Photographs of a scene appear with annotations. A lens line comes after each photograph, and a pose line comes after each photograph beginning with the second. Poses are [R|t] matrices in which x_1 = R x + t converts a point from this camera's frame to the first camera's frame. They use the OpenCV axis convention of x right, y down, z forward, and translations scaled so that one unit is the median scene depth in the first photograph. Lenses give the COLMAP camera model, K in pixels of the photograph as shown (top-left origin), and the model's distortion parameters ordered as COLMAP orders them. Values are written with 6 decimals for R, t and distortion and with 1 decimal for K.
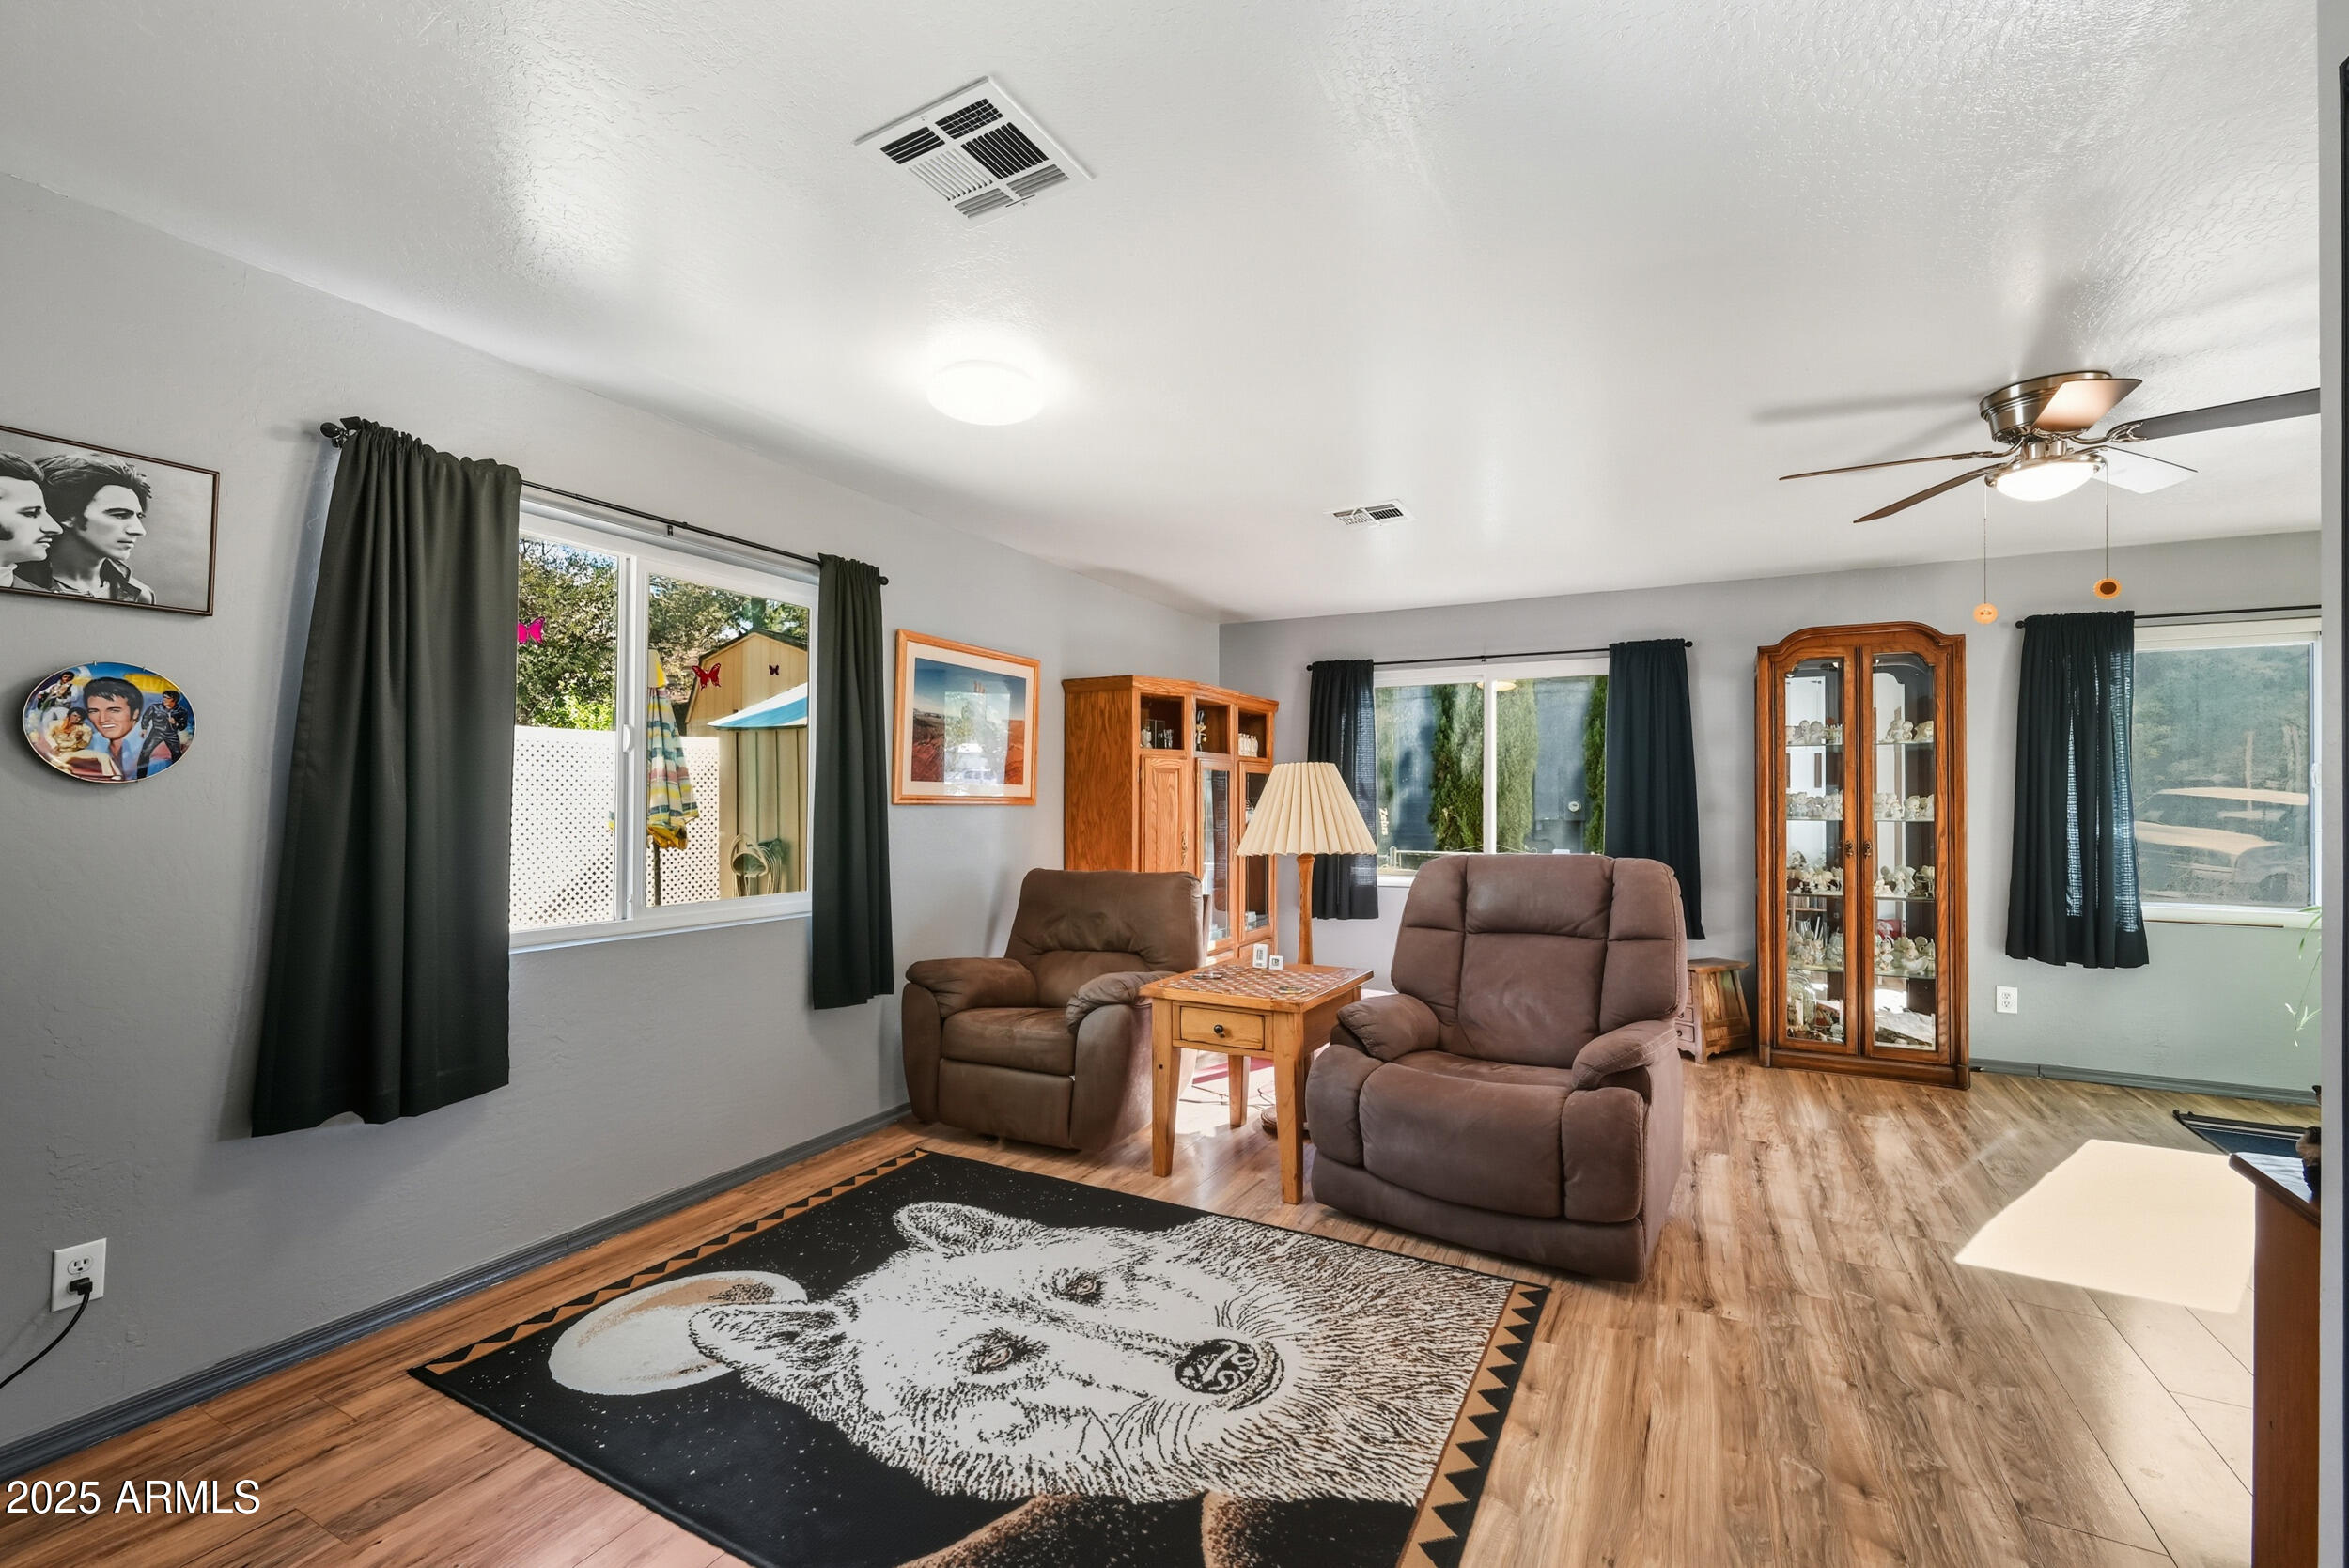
lens RADIAL K [[986.9, 0, 1194.6], [0, 986.9, 791.1], [0, 0, 1]] dist [0.008490, -0.000044]
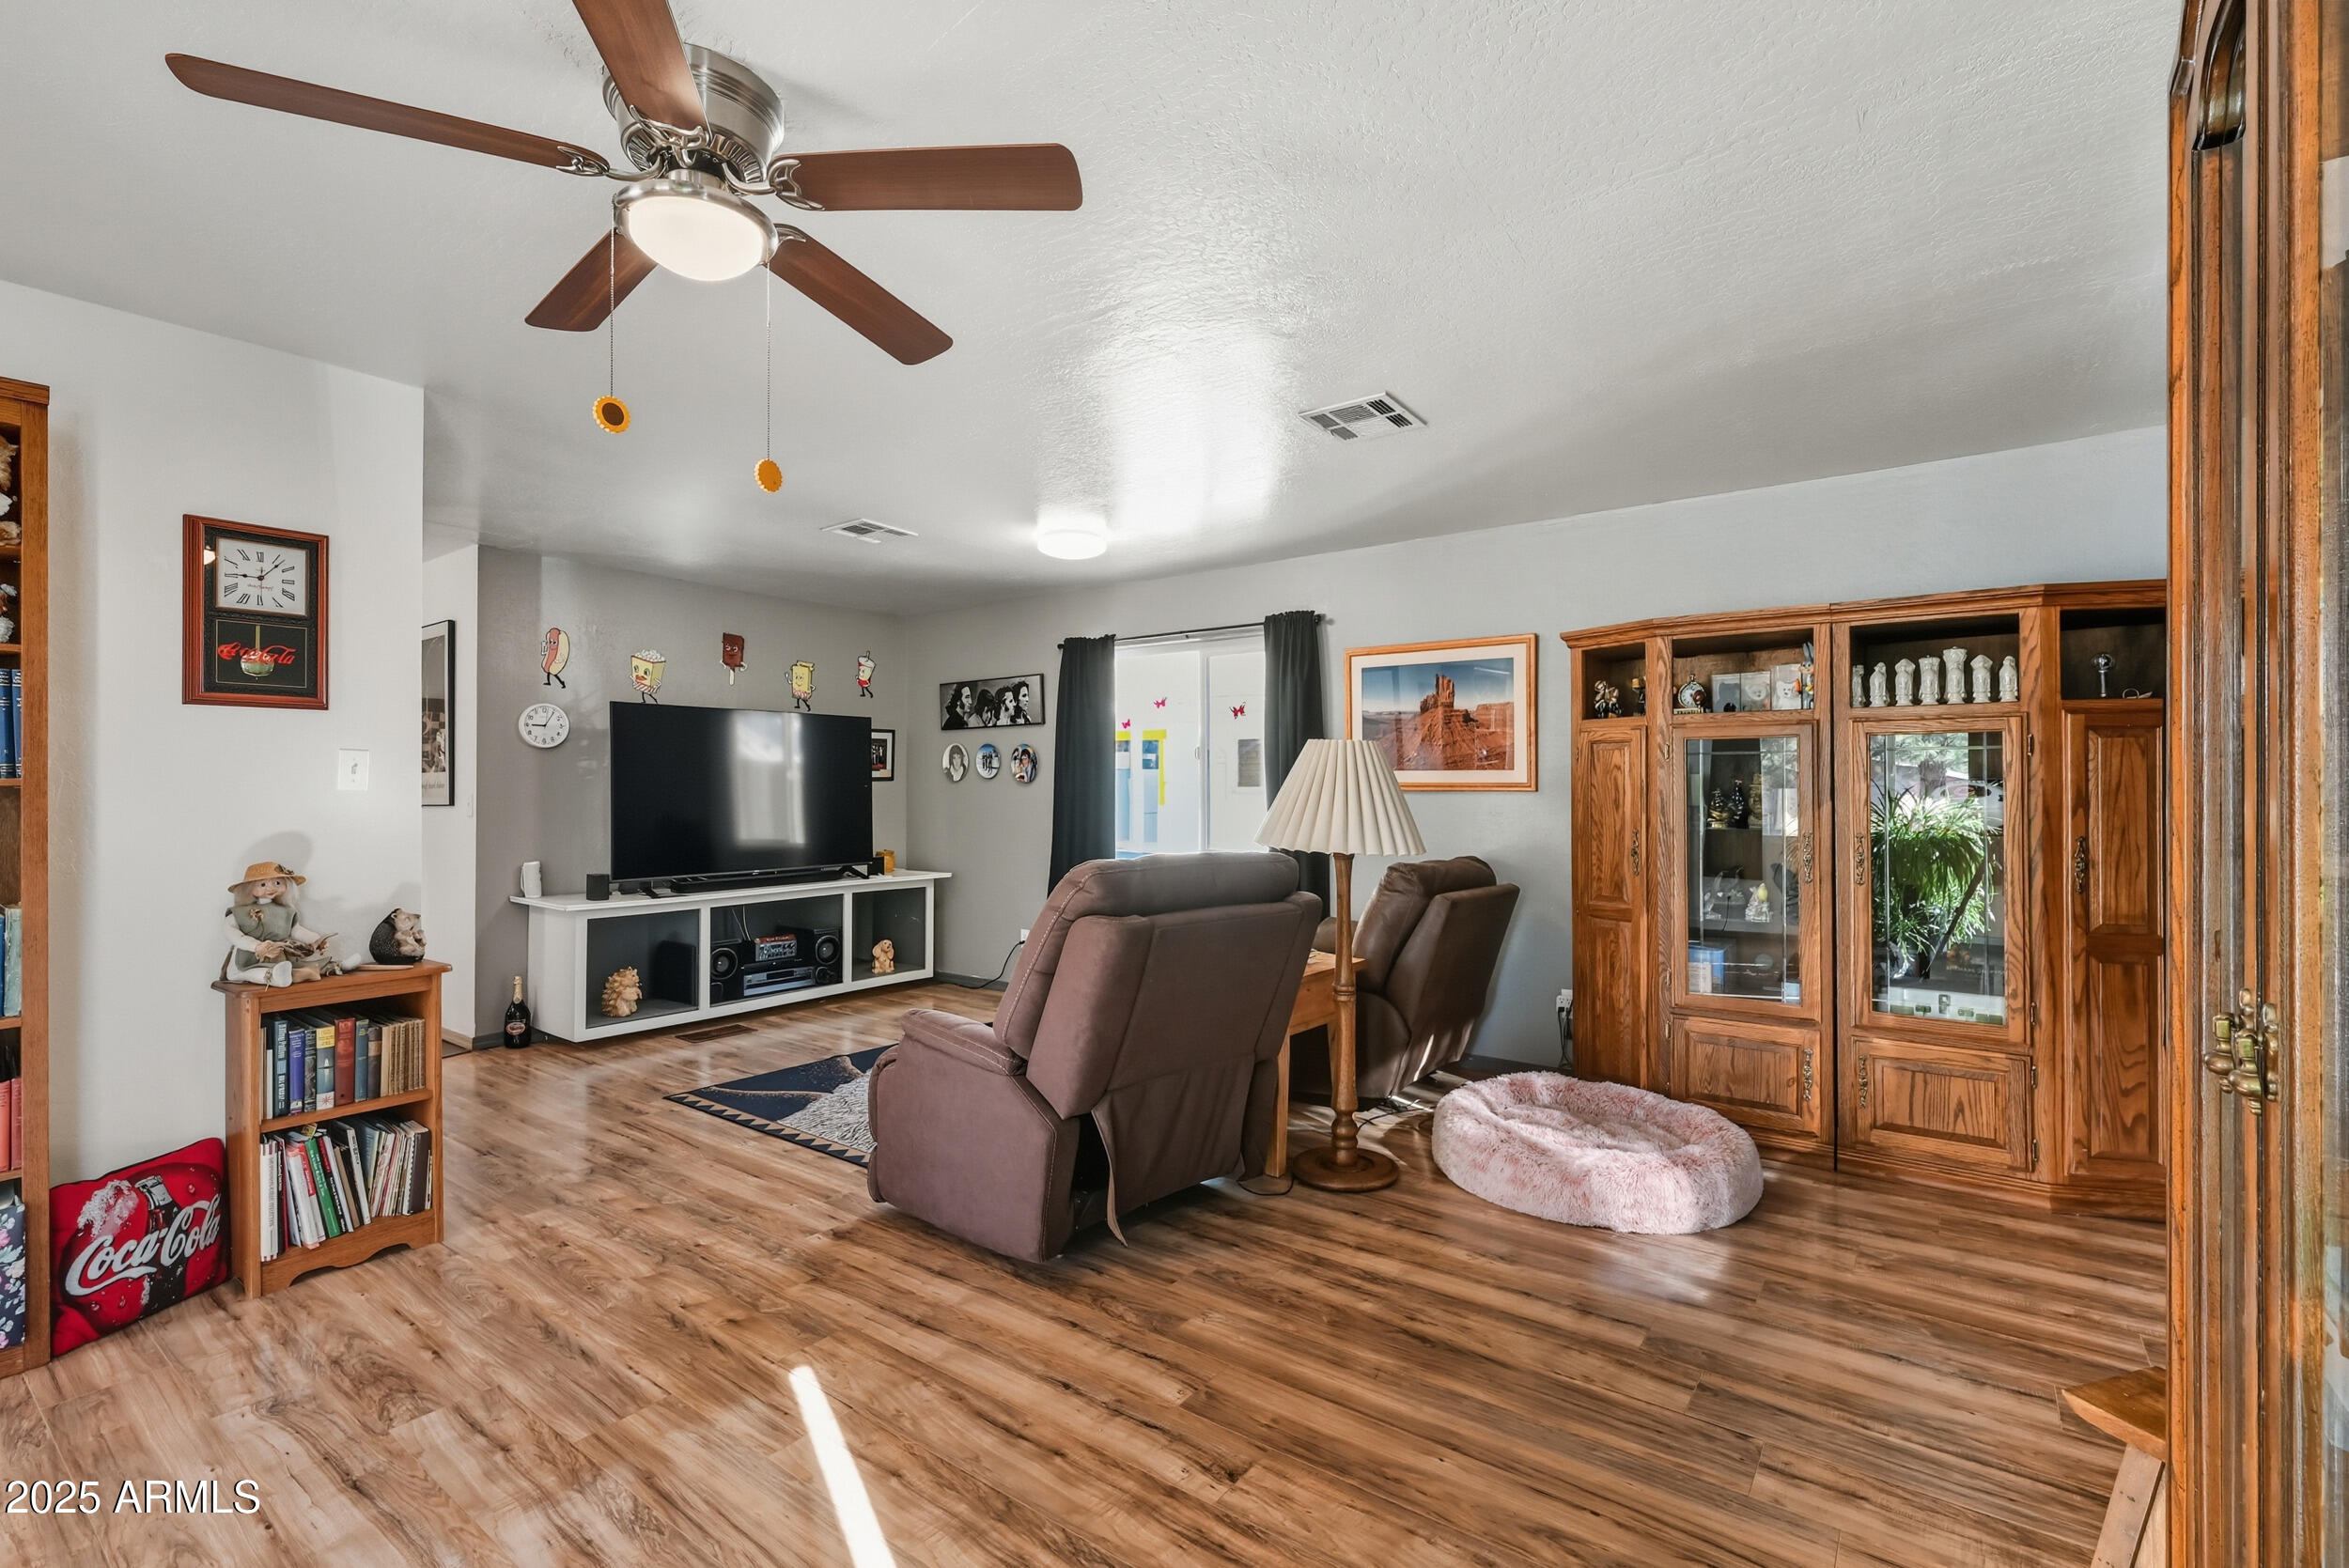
lens RADIAL K [[1062.3, 0, 1150.1], [0, 1062.3, 789.7], [0, 0, 1]] dist [-0.000789, 0.000420]
pose [[-0.190032, -0.011628, -0.981709, 1.368277], [0.001944, 0.999923, -0.012220, 0.034923], [0.981776, -0.004231, -0.189995, 1.328989]]
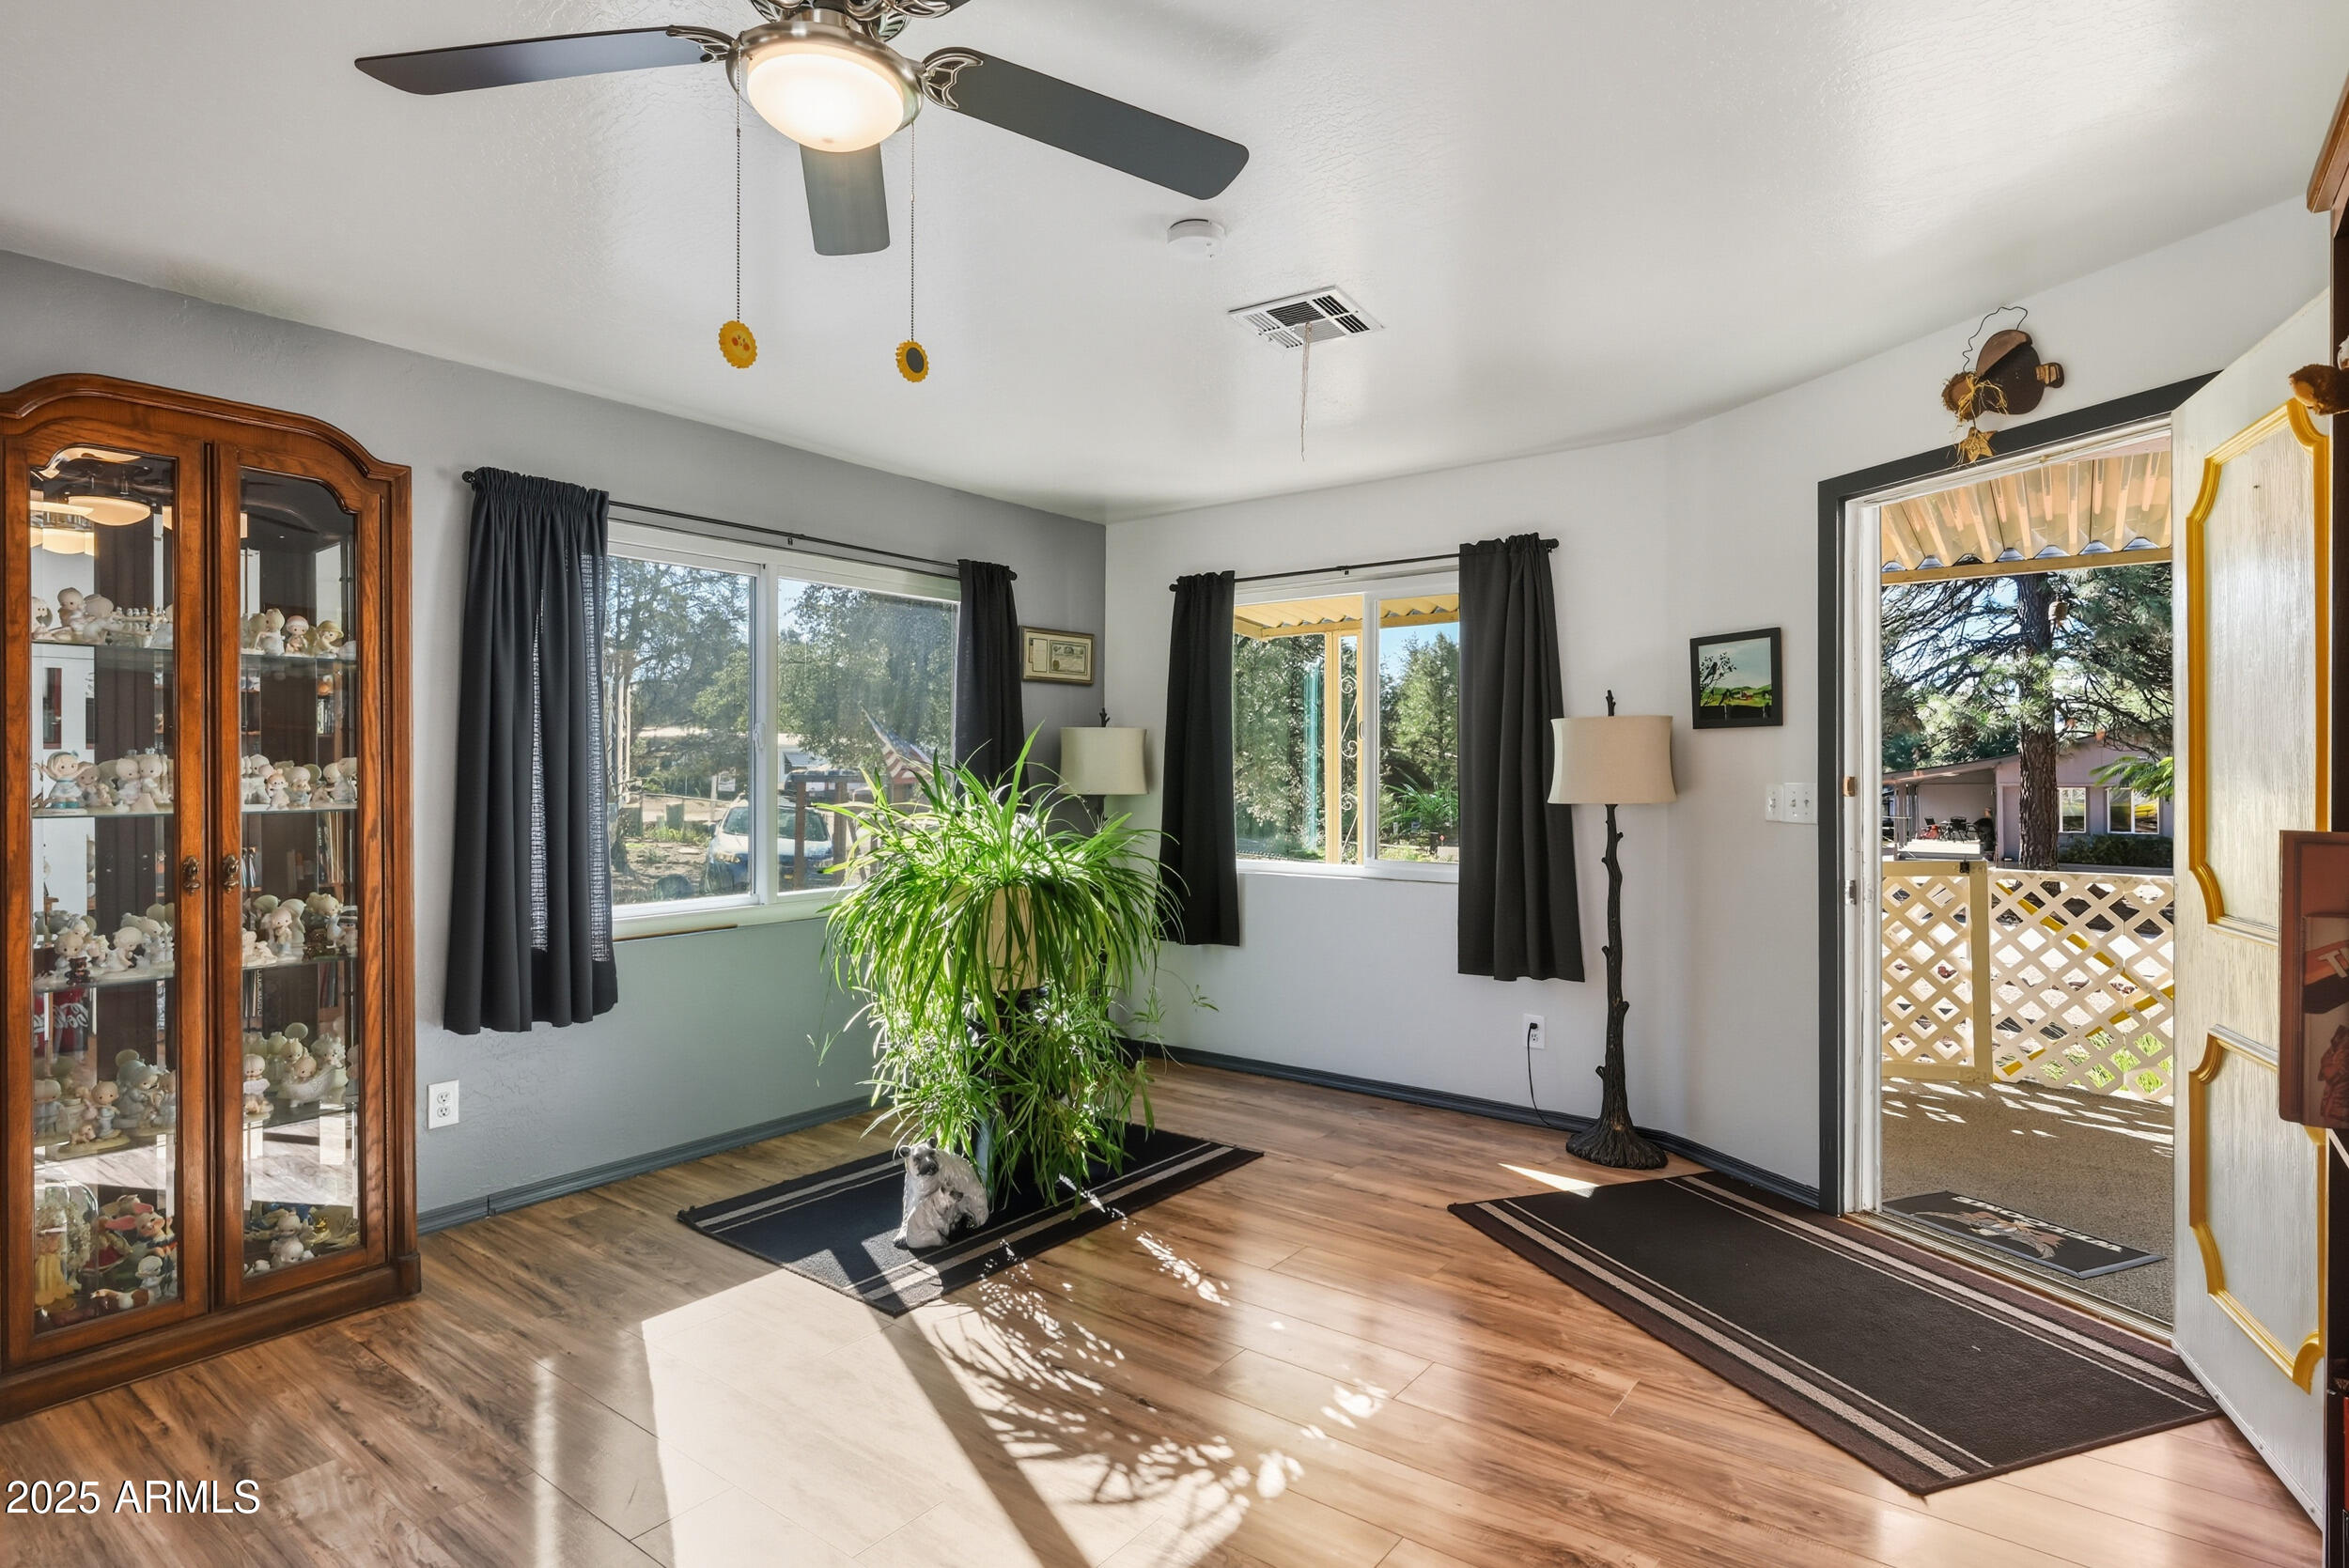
lens RADIAL K [[1203.3, 0, 1191.4], [0, 1203.3, 775.7], [0, 0, 1]] dist [-0.007706, 0.000986]
pose [[0.180784, -0.004983, 0.983510, 0.306108], [-0.002896, 0.999980, 0.005599, 0.011293], [-0.983519, -0.003861, 0.180766, 0.687659]]
